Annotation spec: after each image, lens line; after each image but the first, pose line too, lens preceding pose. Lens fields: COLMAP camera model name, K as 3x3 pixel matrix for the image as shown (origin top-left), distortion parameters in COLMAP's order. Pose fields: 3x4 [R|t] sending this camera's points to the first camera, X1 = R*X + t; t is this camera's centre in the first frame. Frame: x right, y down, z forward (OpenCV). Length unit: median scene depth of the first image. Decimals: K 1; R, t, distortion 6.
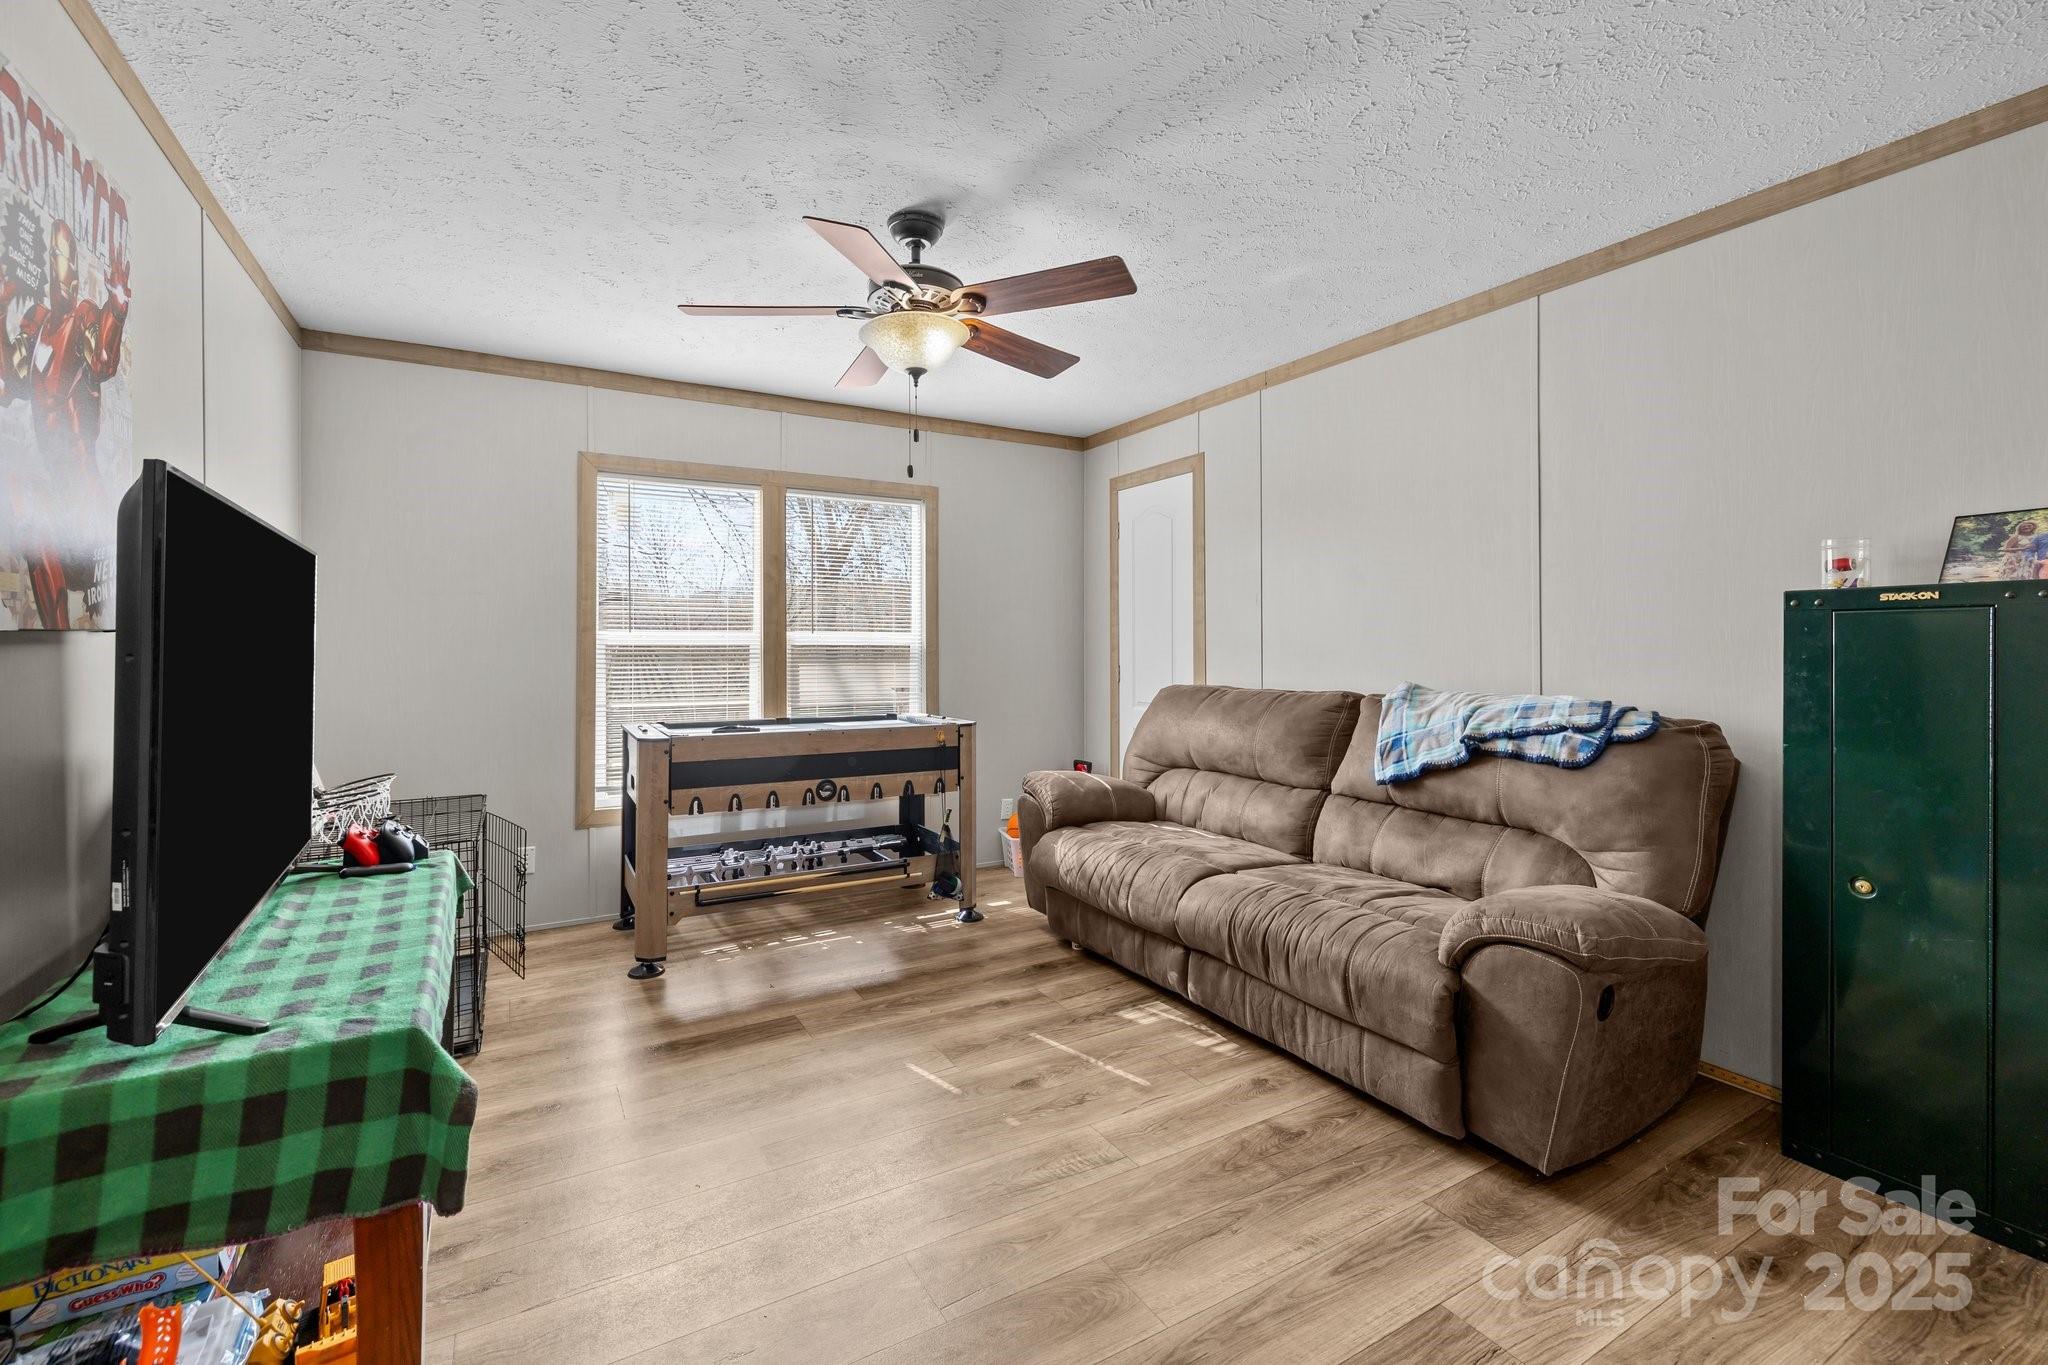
lens RADIAL K [[869.8, 0, 996.1], [0, 869.8, 659.9], [0, 0, 1]] dist [-0.000927, -0.000659]
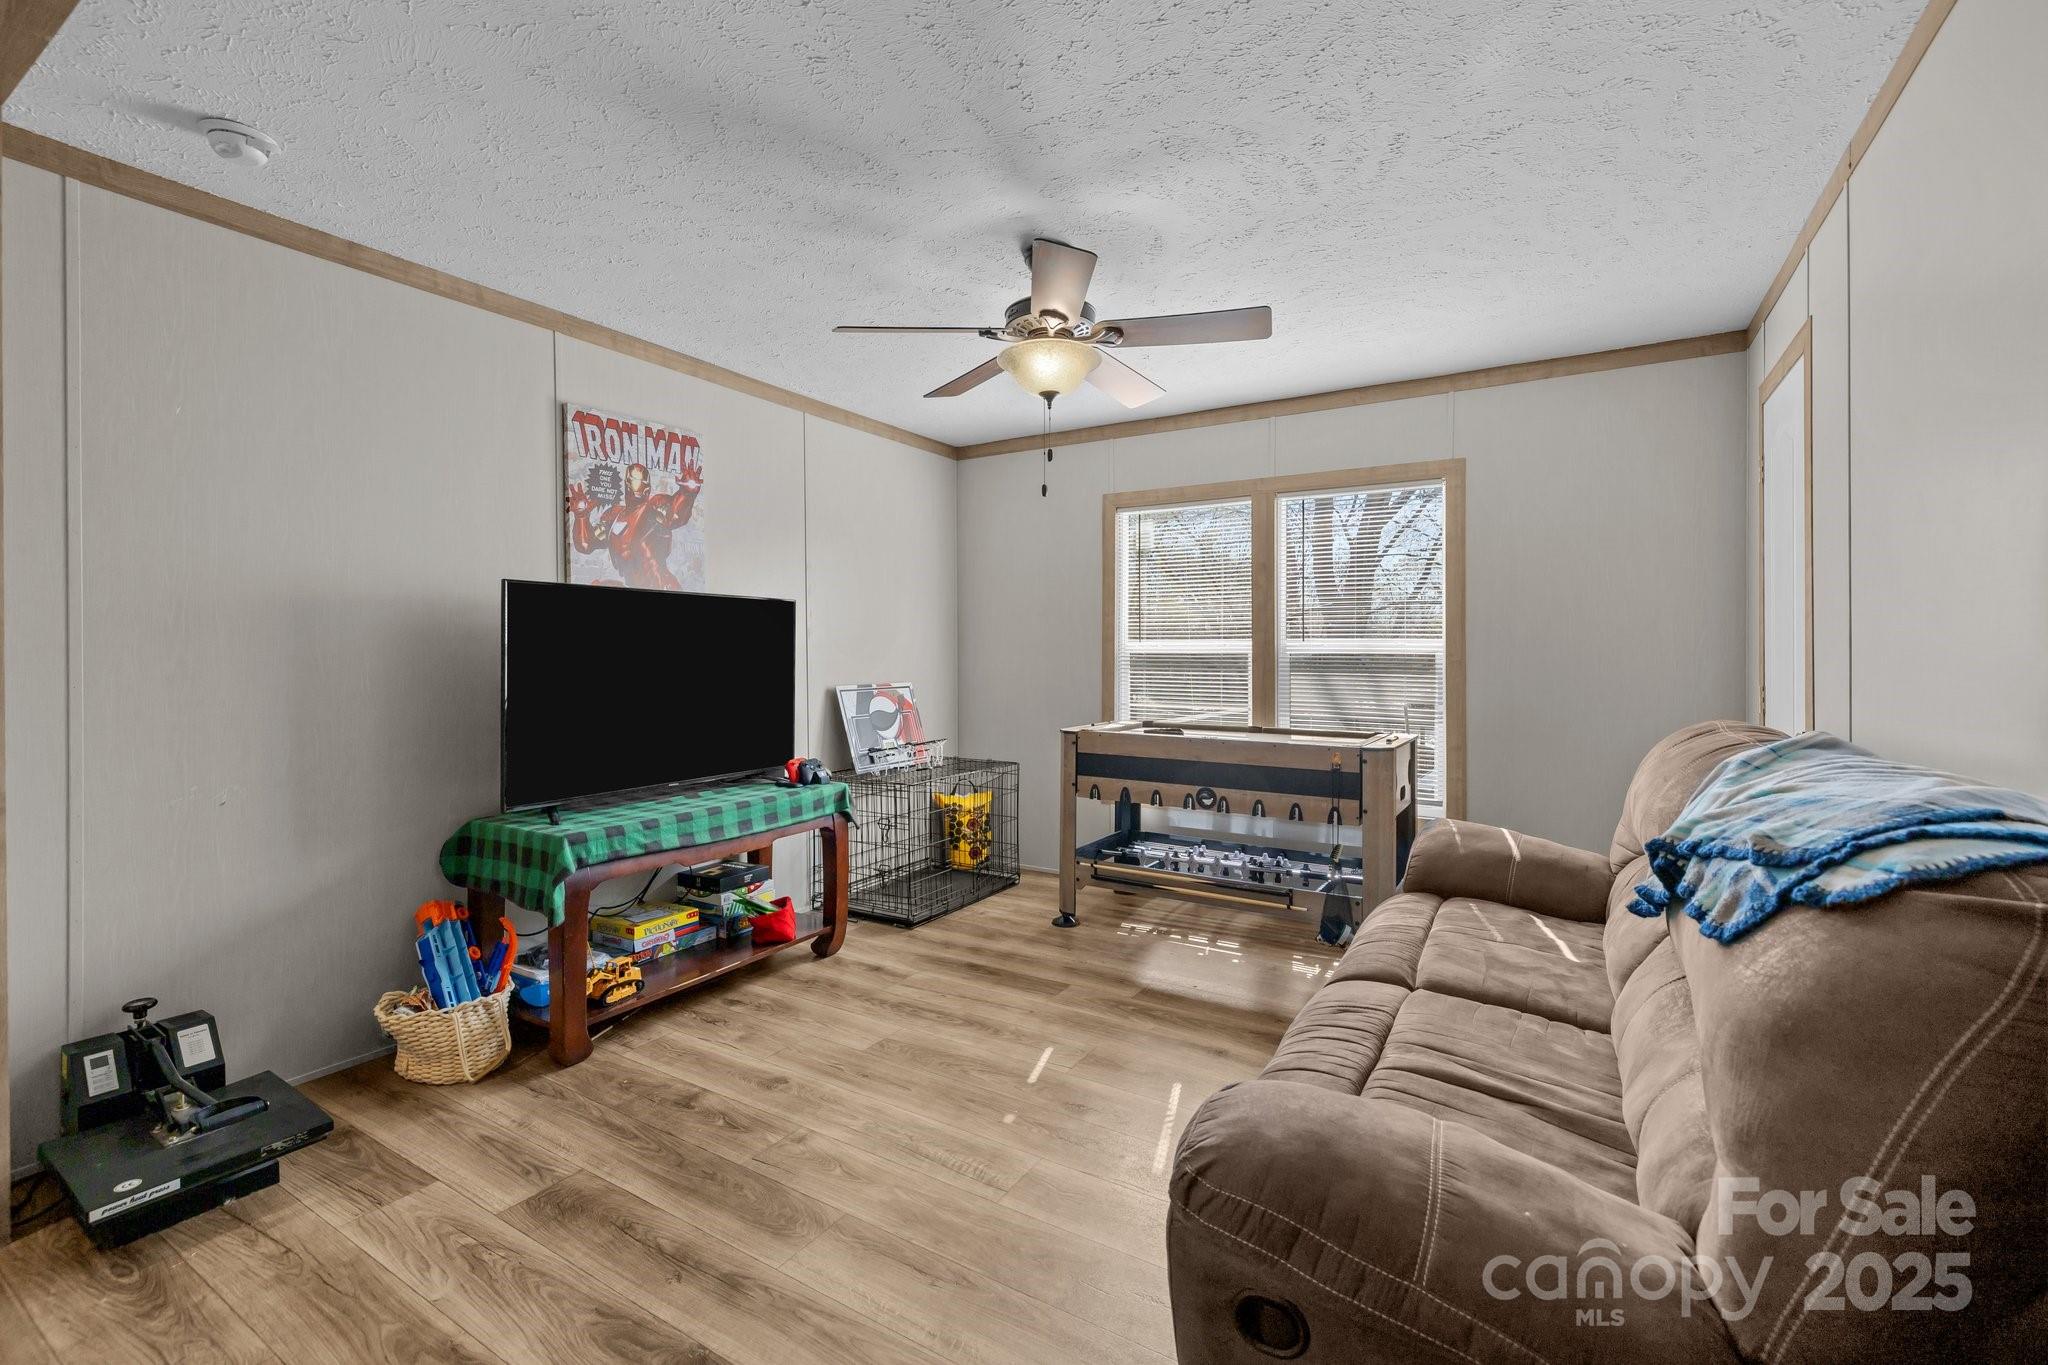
lens RADIAL K [[869.8, 0, 1015.6], [0, 869.8, 670.1], [0, 0, 1]] dist [-0.000927, -0.000659]
pose [[0.490325, 0.018031, -0.871353, 0.535874], [-0.015787, 0.999806, 0.011805, -0.005984], [0.871397, 0.007968, 0.490515, 0.296374]]
